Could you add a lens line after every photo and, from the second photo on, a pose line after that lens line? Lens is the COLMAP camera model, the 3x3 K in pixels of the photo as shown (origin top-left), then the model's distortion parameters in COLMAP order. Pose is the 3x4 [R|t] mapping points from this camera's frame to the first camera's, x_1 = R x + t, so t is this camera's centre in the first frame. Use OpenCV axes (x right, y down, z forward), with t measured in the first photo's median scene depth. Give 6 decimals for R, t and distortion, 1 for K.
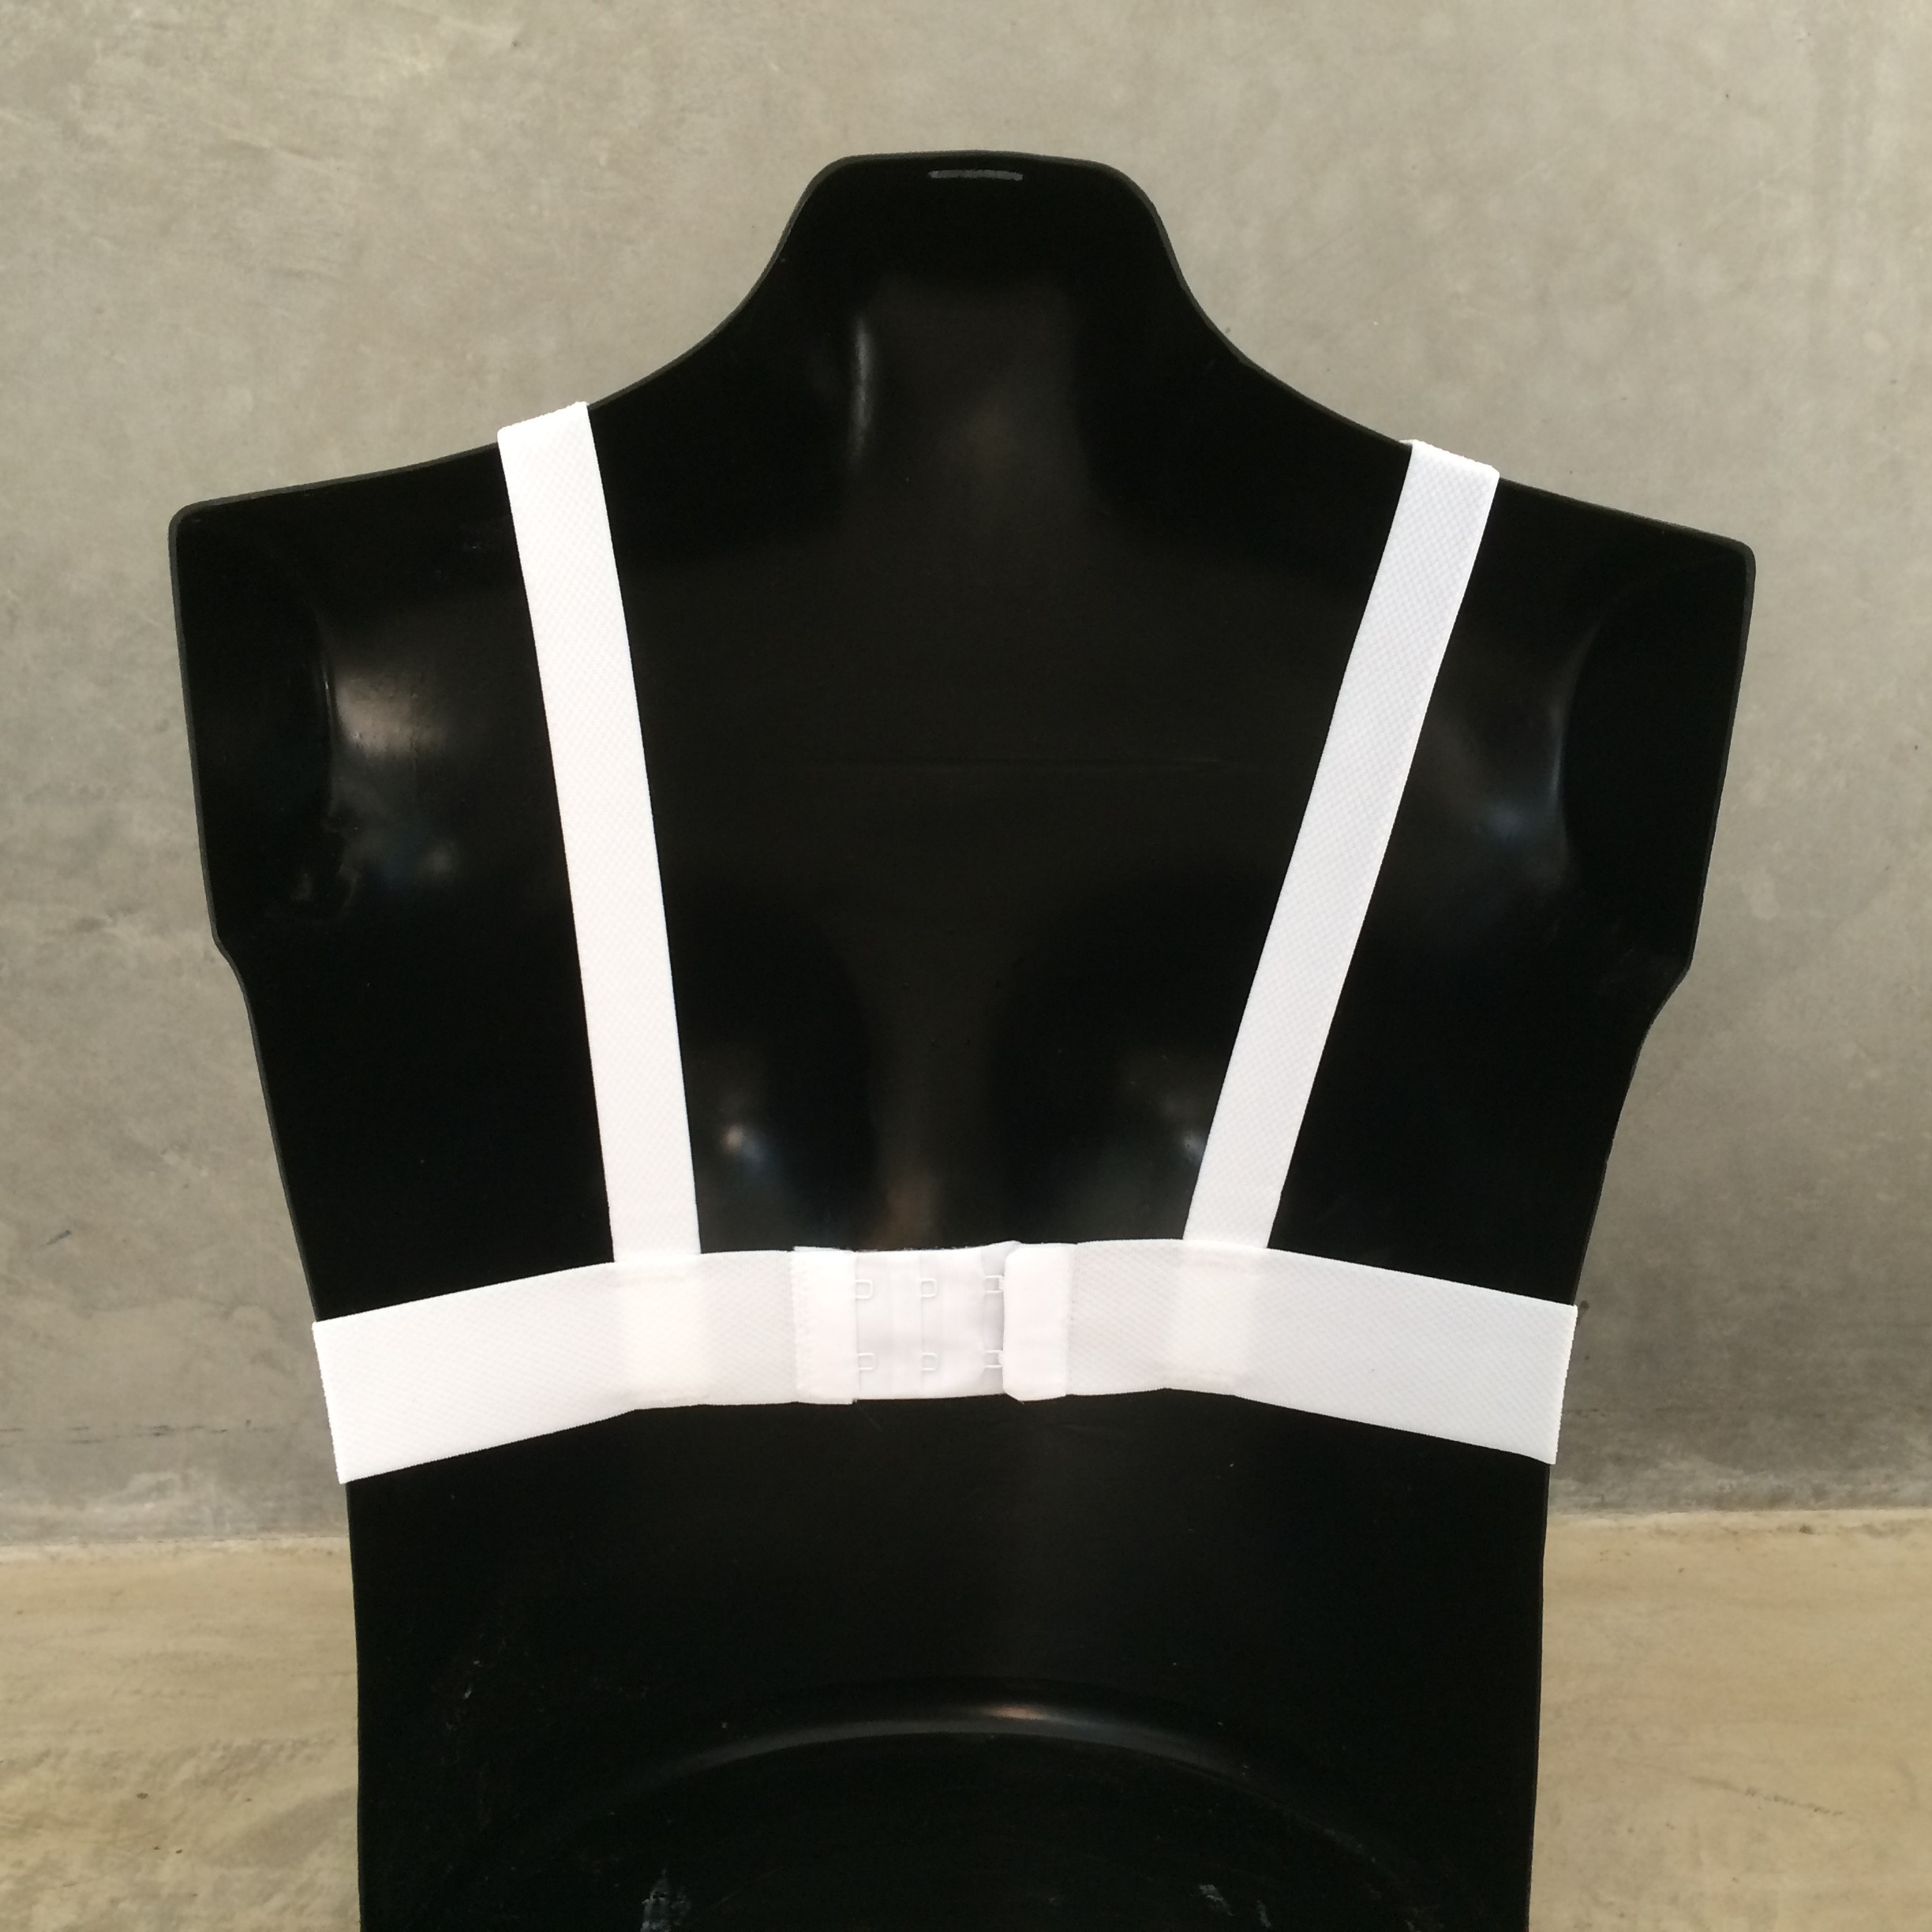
lens RADIAL K [[2254.0, 0, 957.1], [0, 2254.0, 943.8], [0, 0, 1]] dist [0.060835, 0.000000]
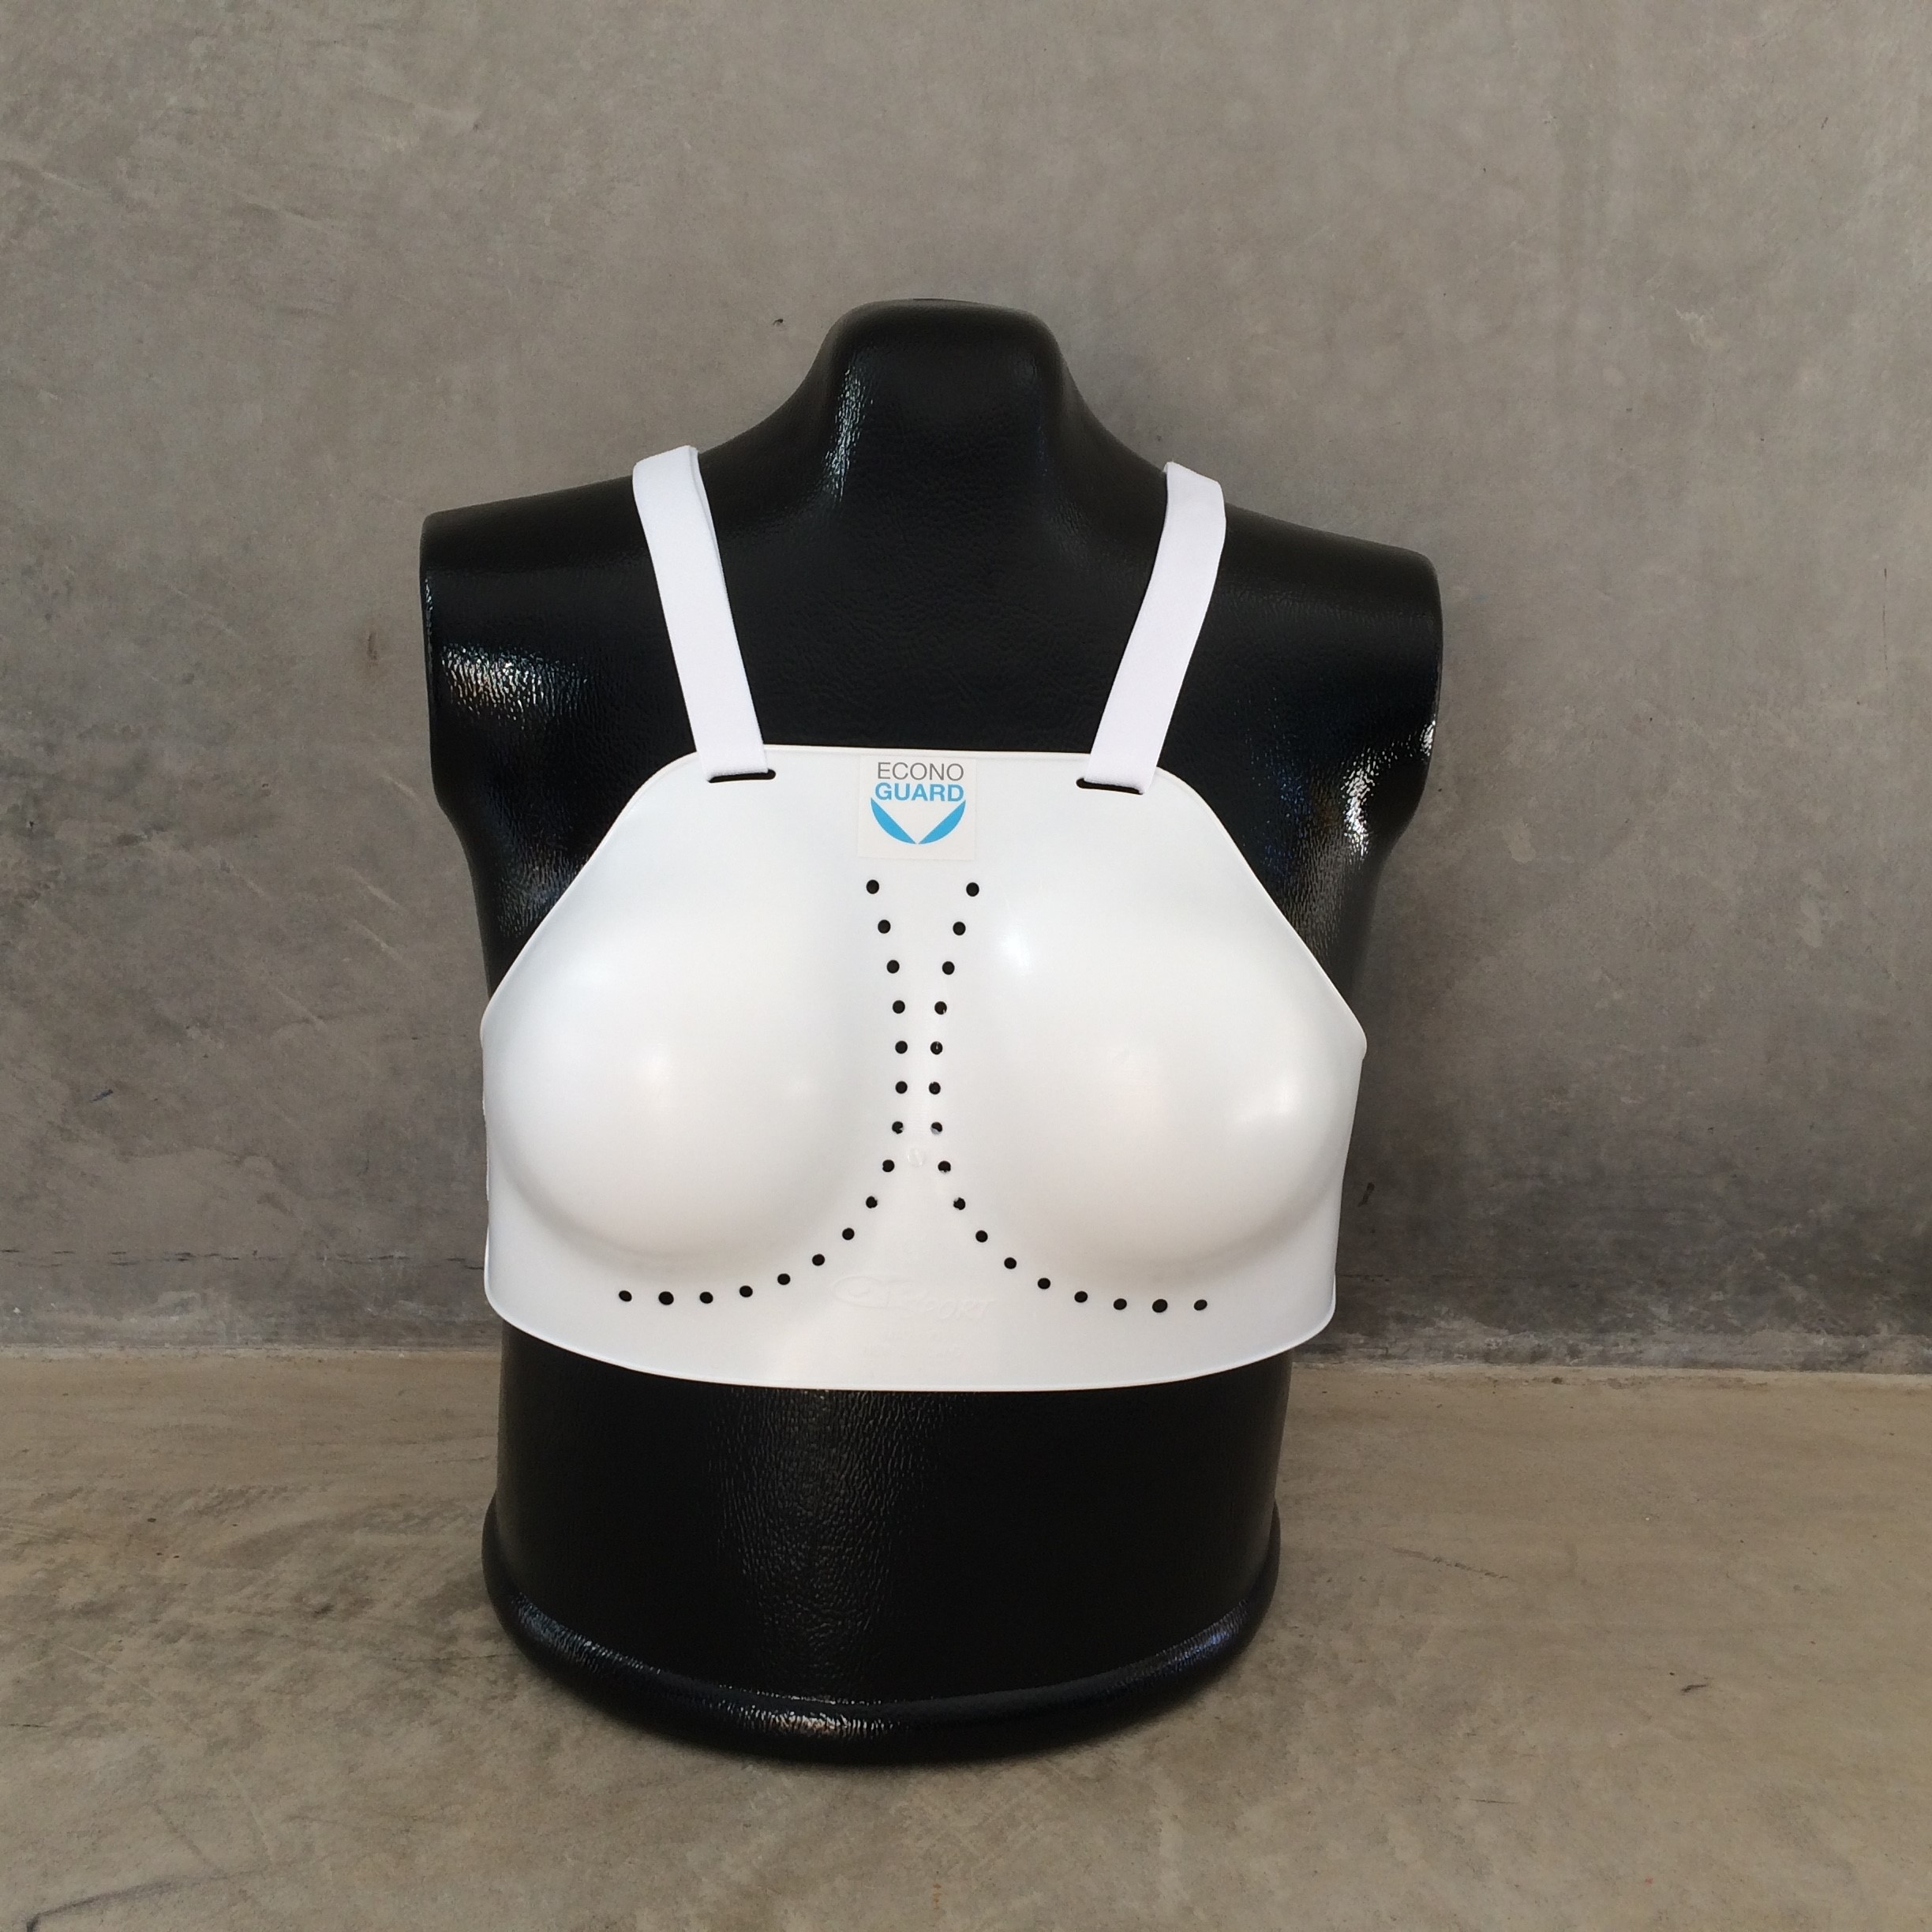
lens RADIAL K [[2254.0, 0, 956.1], [0, 2254.0, 948.0], [0, 0, 1]] dist [0.060835, 0.000000]
pose [[0.998815, 0.019412, -0.044632, 0.120373], [-0.018853, 0.999739, 0.012912, 0.025651], [0.044871, -0.012055, 0.998920, -0.206364]]
